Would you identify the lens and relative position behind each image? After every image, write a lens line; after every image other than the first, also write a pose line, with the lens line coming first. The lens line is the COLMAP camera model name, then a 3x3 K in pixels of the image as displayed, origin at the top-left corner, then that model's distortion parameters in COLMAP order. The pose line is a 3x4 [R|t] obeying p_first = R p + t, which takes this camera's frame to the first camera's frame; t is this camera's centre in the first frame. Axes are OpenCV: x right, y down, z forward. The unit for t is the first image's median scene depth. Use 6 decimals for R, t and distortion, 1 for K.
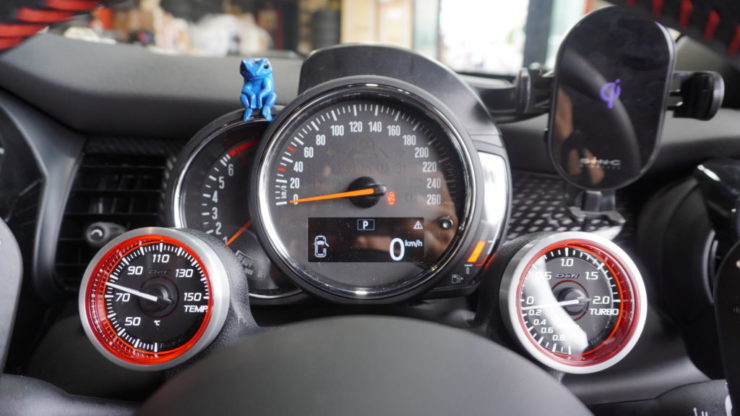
lens RADIAL K [[505.9, 0, 366.6], [0, 505.9, 207.1], [0, 0, 1]] dist [-0.040577, 0.033946]
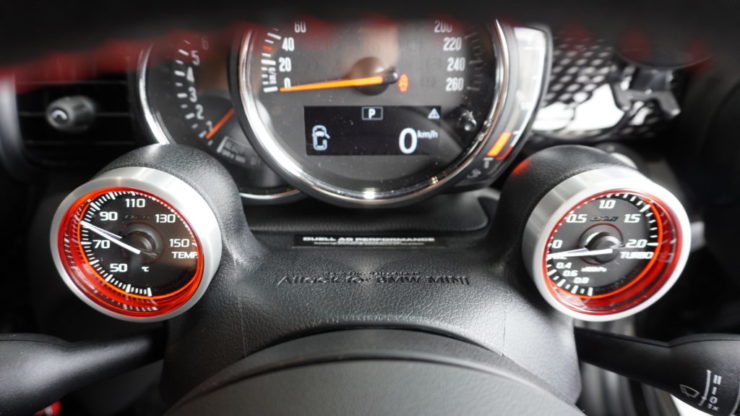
lens RADIAL K [[505.9, 0, 367.9], [0, 505.9, 205.5], [0, 0, 1]] dist [-0.040577, 0.033946]
pose [[0.999999, -0.001045, 0.000715, -0.012610], [0.000611, 0.892818, 0.450418, -0.276608], [-0.001109, -0.450417, 0.892818, 0.229227]]
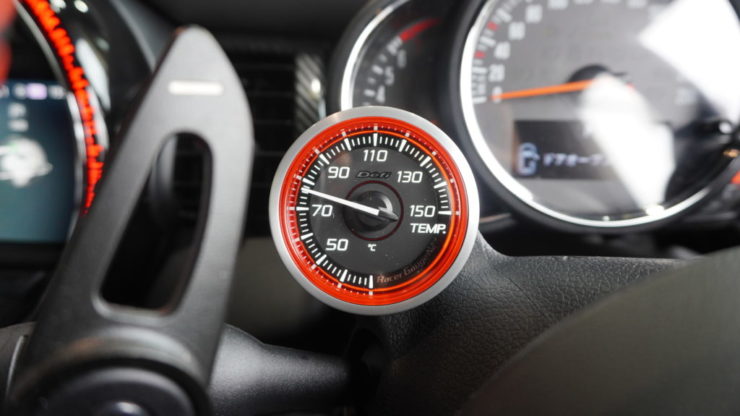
lens RADIAL K [[505.9, 0, 367.7], [0, 505.9, 209.3], [0, 0, 1]] dist [-0.040577, 0.033946]
pose [[0.997655, 0.016418, -0.066438, -0.367586], [-0.009495, 0.994615, 0.103203, 0.102640], [0.067775, -0.102330, 0.992439, 0.298845]]
